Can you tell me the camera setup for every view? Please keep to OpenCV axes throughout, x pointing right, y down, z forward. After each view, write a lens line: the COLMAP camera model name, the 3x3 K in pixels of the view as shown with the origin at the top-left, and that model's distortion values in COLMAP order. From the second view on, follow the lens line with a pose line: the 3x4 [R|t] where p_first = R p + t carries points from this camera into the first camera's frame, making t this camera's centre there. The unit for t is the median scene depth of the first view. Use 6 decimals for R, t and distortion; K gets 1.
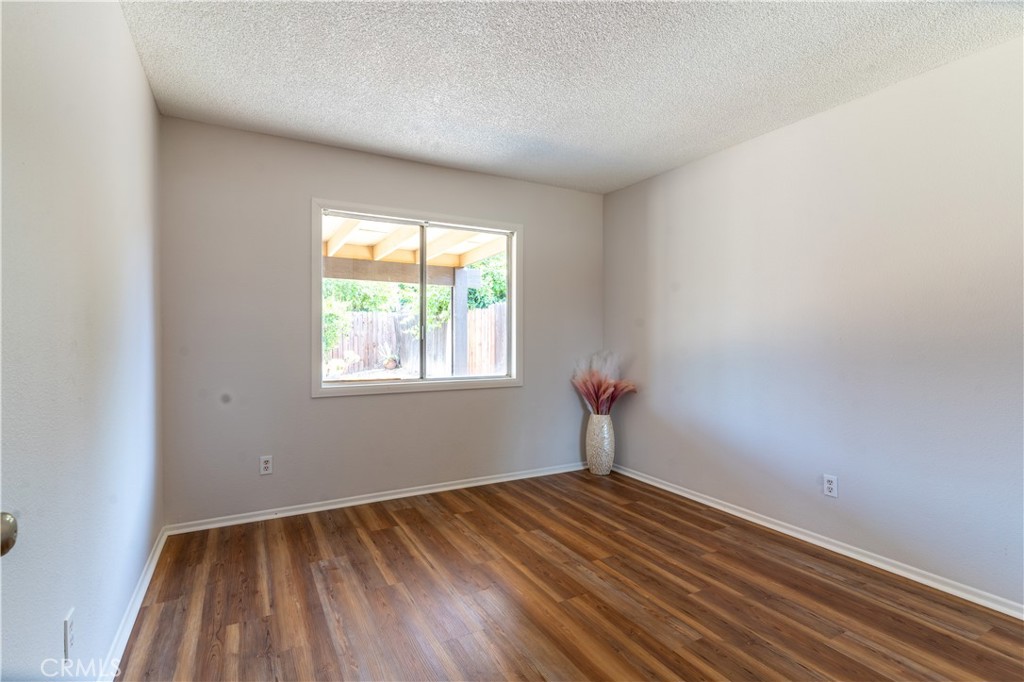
lens RADIAL K [[493.5, 0, 519.2], [0, 493.5, 337.1], [0, 0, 1]] dist [-0.012635, 0.000078]
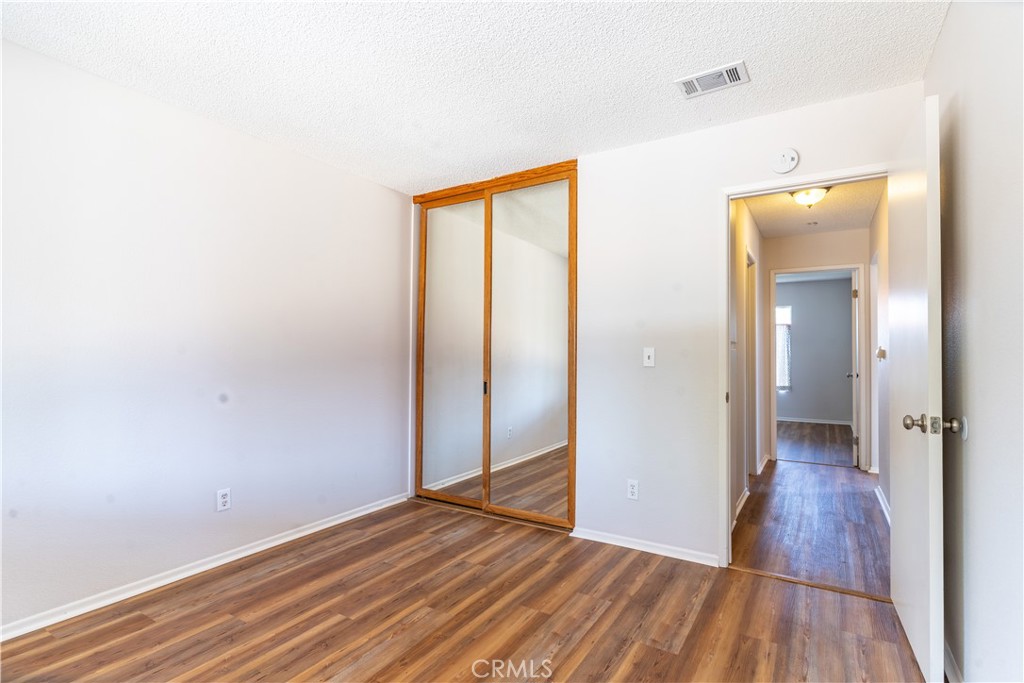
lens RADIAL K [[493.5, 0, 514.4], [0, 493.5, 343.0], [0, 0, 1]] dist [-0.012635, 0.000078]
pose [[-0.481928, 0.011295, 0.876138, -0.664000], [0.000501, 0.999920, -0.012615, -0.007813], [-0.876211, -0.005641, -0.481895, 1.187404]]
